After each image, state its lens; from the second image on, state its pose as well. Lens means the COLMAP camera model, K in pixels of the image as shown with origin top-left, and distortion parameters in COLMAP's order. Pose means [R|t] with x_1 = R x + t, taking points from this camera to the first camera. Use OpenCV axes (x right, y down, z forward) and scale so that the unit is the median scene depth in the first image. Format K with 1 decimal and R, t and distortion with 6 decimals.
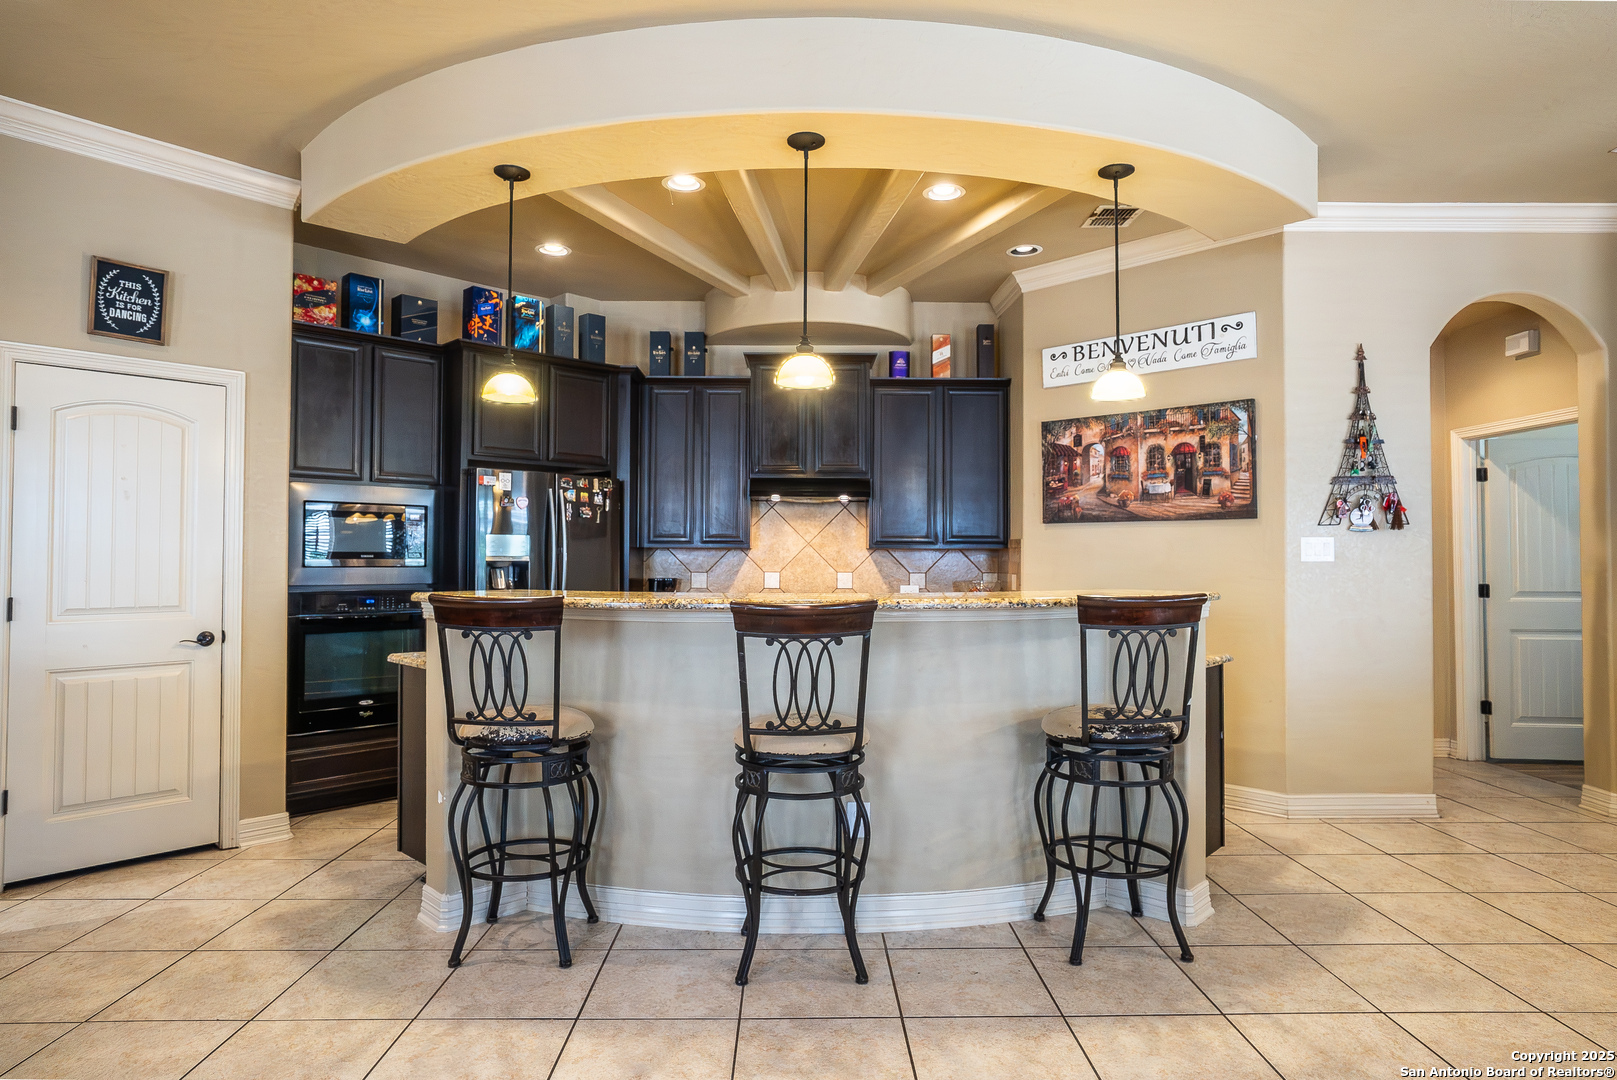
lens RADIAL K [[938.1, 0, 808.5], [0, 938.1, 540.0], [0, 0, 1]] dist [-0.002965, 0.000292]
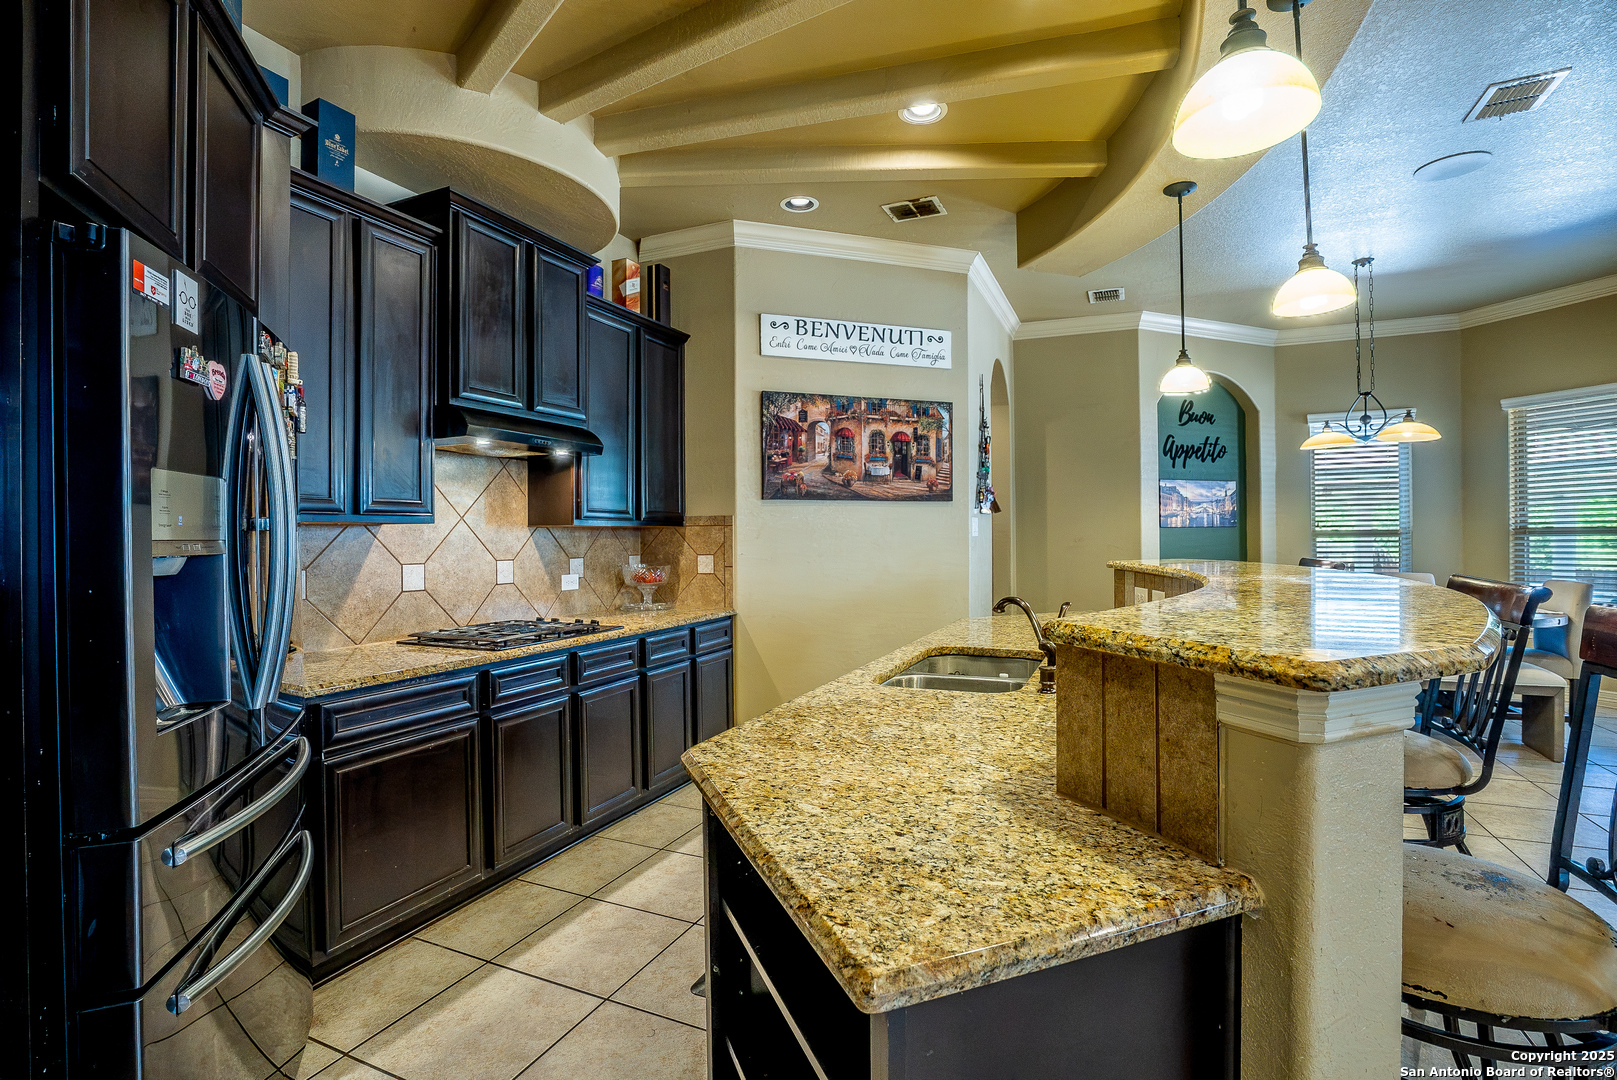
lens RADIAL K [[749.8, 0, 808.5], [0, 749.8, 540.0], [0, 0, 1]] dist [-0.052985, 0.018802]
pose [[0.425632, -0.010436, 0.904836, -0.438323], [-0.004475, 0.999897, 0.013638, 0.013390], [-0.904885, -0.009854, 0.425541, 0.688350]]
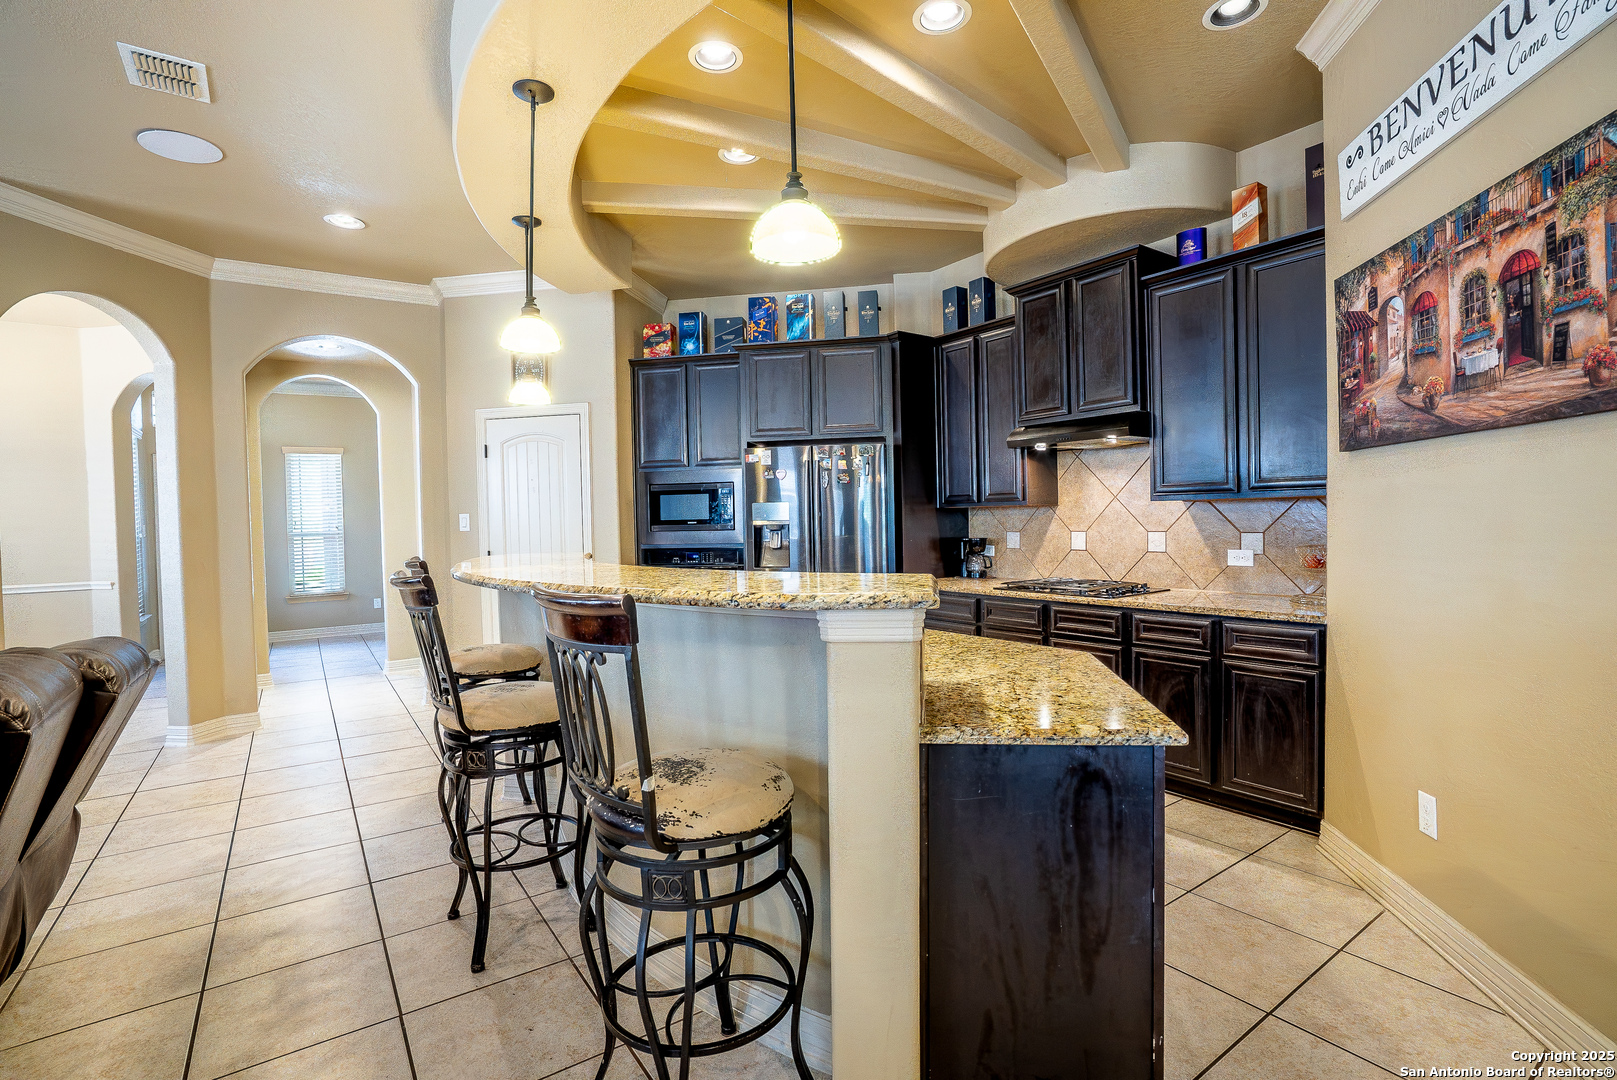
lens RADIAL K [[749.8, 0, 808.5], [0, 749.8, 540.0], [0, 0, 1]] dist [-0.052985, 0.018802]
pose [[0.562571, 0.009990, -0.826689, 0.476697], [0.037404, 0.998596, 0.037521, 0.008494], [0.825903, -0.052030, 0.561407, 0.493950]]
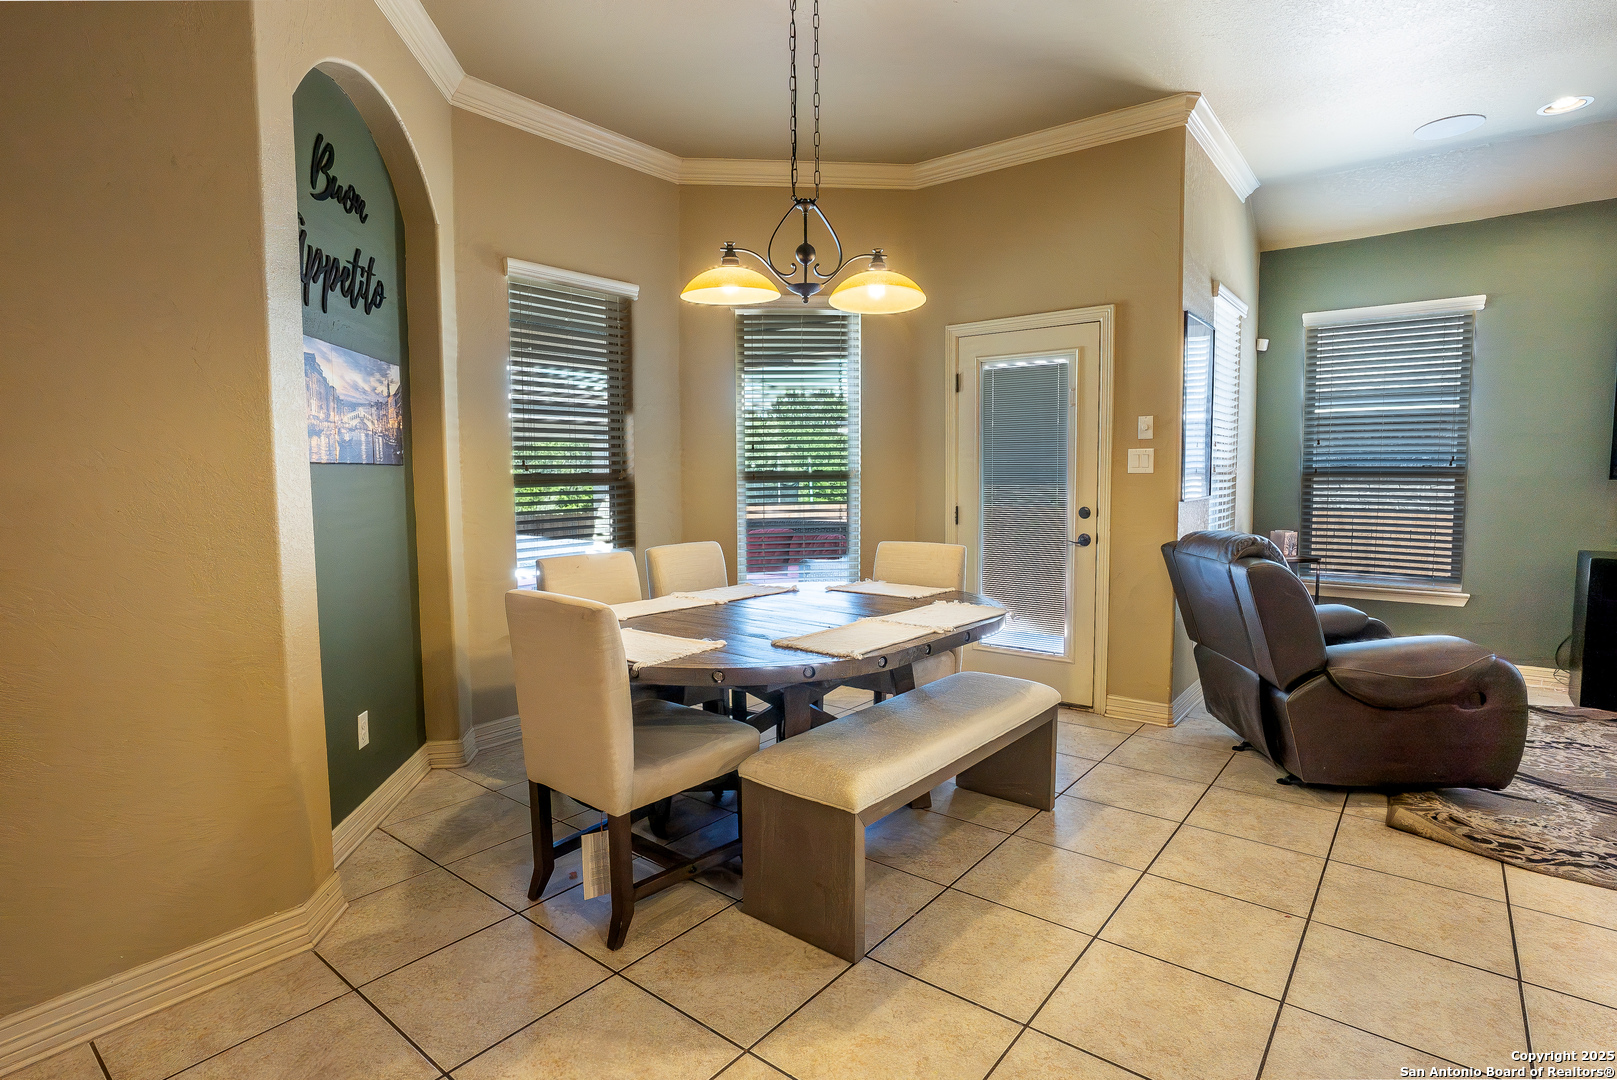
lens RADIAL K [[809.7, 0, 808.5], [0, 809.7, 540.0], [0, 0, 1]] dist [-0.001625, -0.000164]
pose [[-0.772603, -0.040963, 0.633567, 0.321827], [0.003837, 0.997597, 0.069179, 0.020952], [-0.634878, 0.055879, -0.770589, 0.855187]]
